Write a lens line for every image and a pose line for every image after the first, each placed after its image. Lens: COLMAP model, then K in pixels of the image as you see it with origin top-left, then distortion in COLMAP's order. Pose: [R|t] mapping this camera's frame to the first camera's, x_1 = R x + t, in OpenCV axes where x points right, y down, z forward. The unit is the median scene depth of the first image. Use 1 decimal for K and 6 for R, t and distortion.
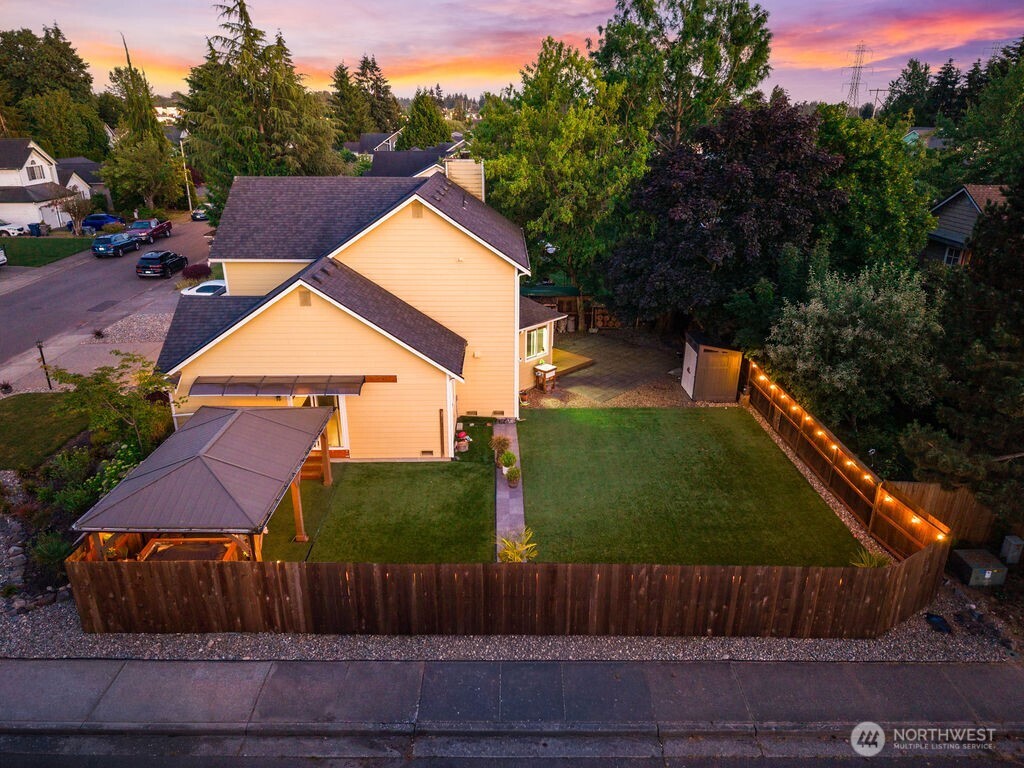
lens RADIAL K [[688.7, 0, 515.0], [0, 688.7, 385.1], [0, 0, 1]] dist [0.018620, -0.006610]
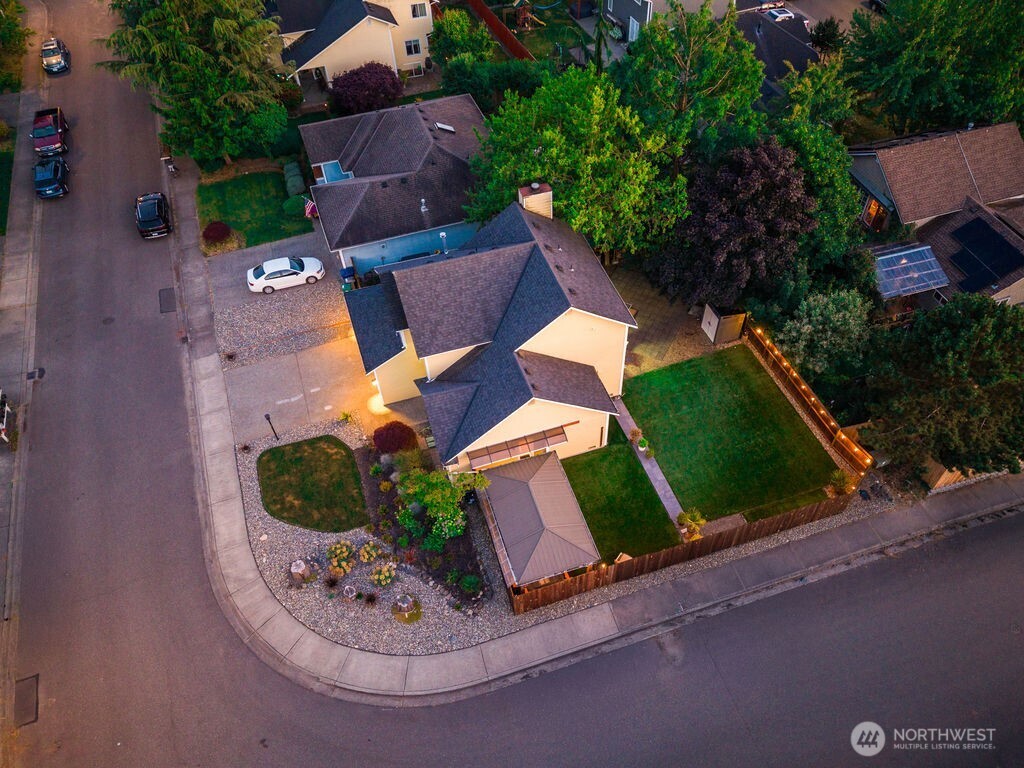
lens RADIAL K [[764.7, 0, 548.3], [0, 764.7, 421.2], [0, 0, 1]] dist [0.005406, 0.002872]
pose [[0.946108, -0.253728, 0.201248, -0.610305], [0.119653, 0.851324, 0.510814, -0.953313], [-0.300935, -0.459206, 0.835804, -0.503610]]
